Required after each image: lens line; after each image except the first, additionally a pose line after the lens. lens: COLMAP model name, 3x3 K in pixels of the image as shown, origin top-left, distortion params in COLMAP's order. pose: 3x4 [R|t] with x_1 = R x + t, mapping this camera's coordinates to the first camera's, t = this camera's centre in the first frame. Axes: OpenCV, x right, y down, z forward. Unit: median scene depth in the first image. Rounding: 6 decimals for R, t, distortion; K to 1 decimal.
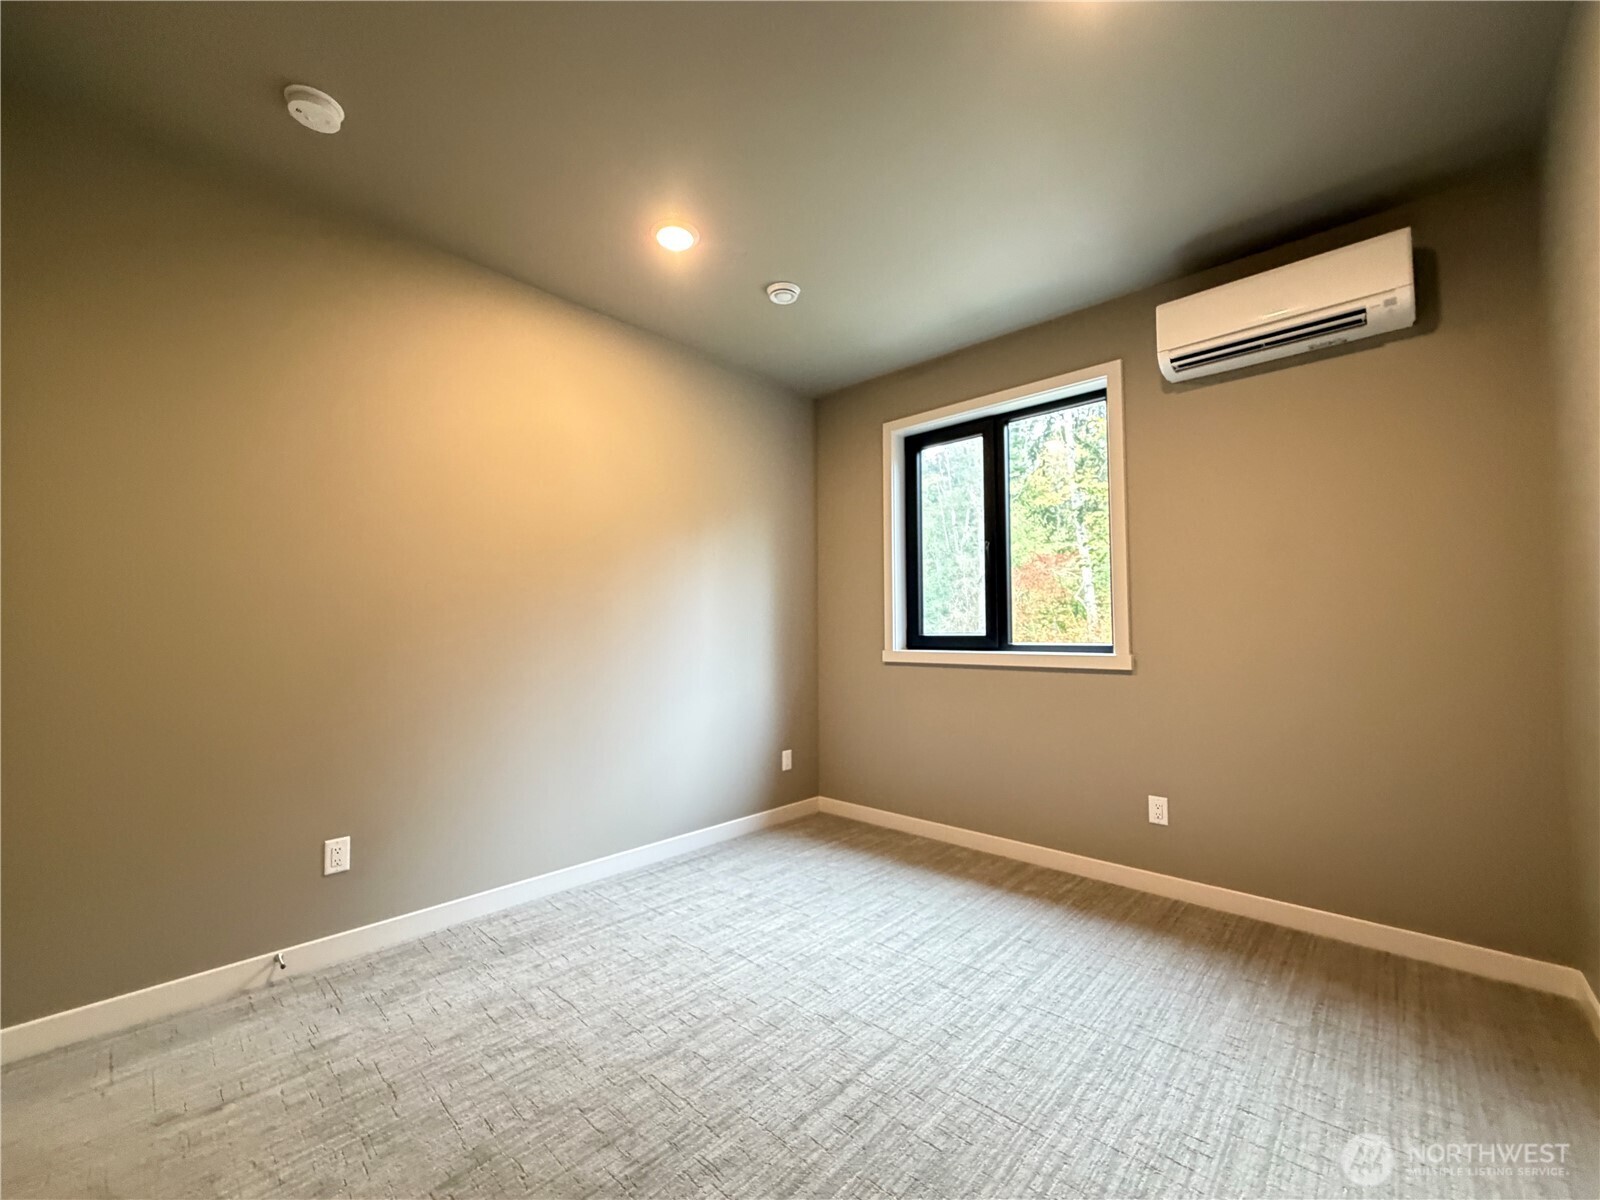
lens RADIAL K [[639.5, 0, 799.2], [0, 639.5, 609.9], [0, 0, 1]] dist [0.001734, 0.000499]
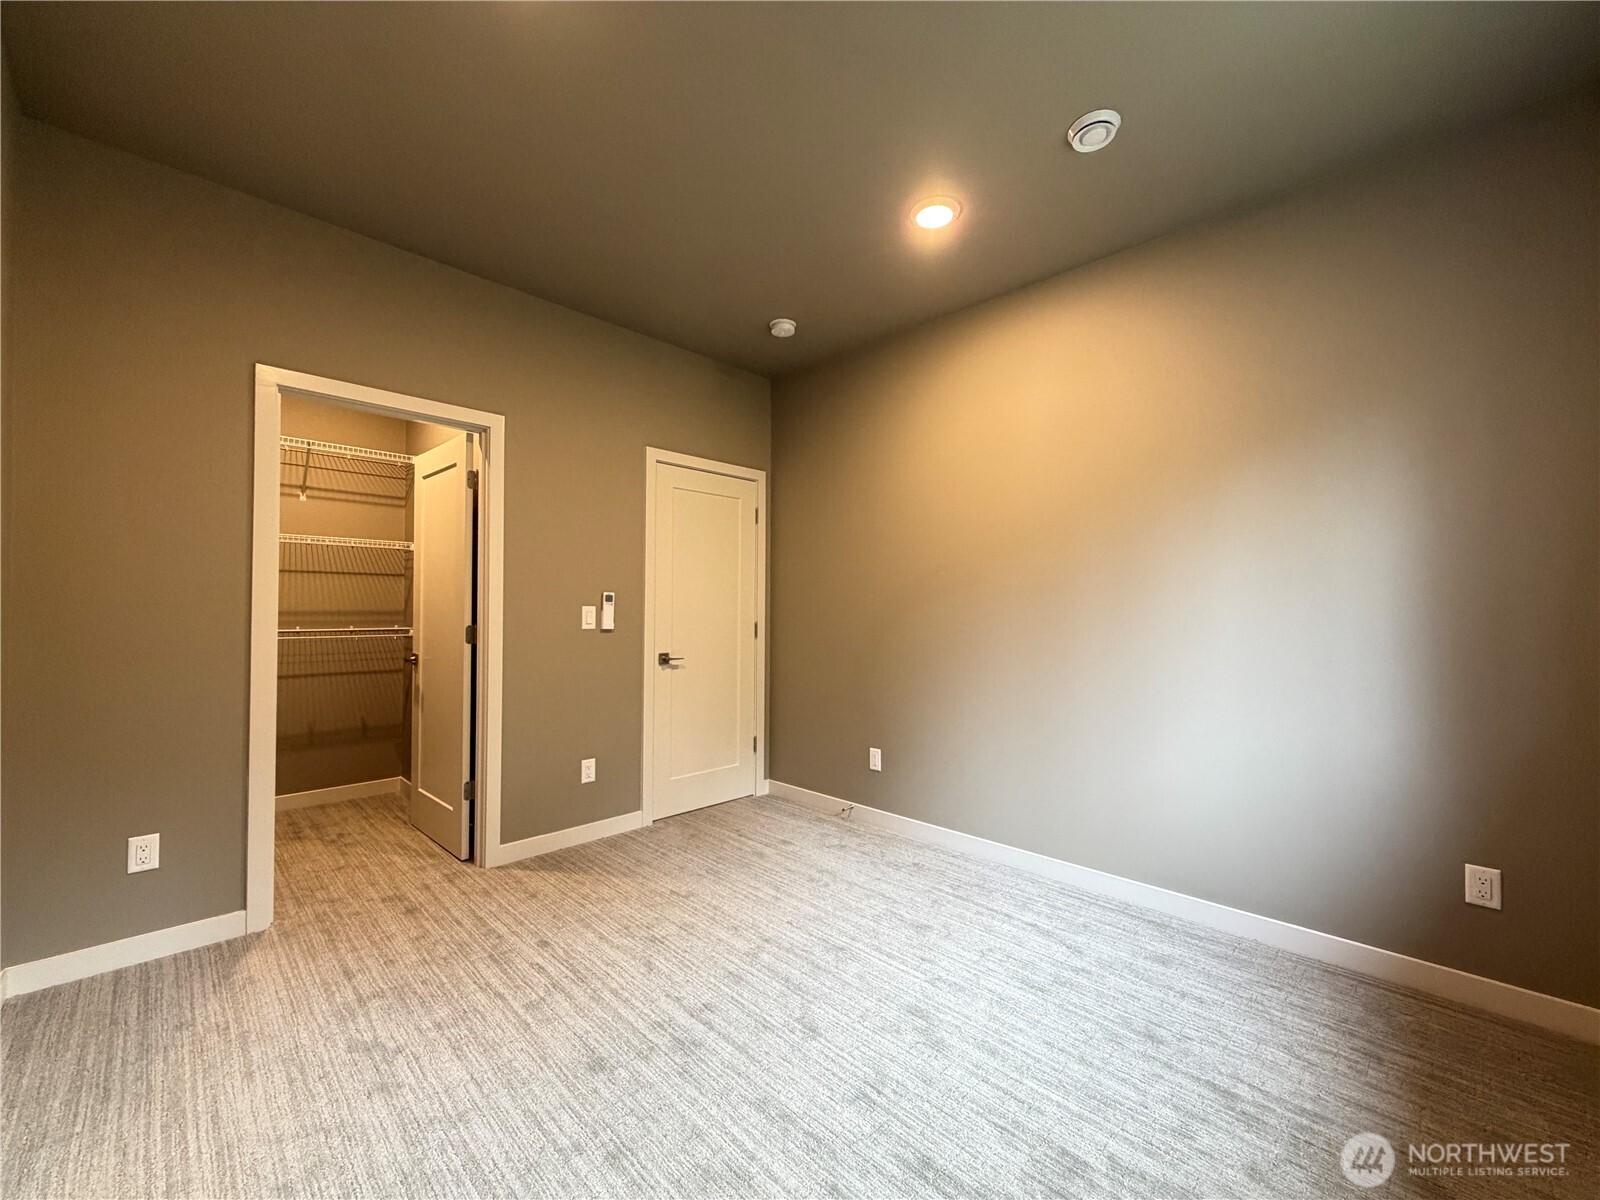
lens RADIAL K [[639.5, 0, 793.6], [0, 639.5, 611.6], [0, 0, 1]] dist [0.001734, 0.000499]
pose [[-0.029373, 0.002610, -0.999565, 0.825951], [0.031035, 0.999517, 0.001698, 0.012993], [0.999087, -0.030972, -0.029439, 0.836768]]
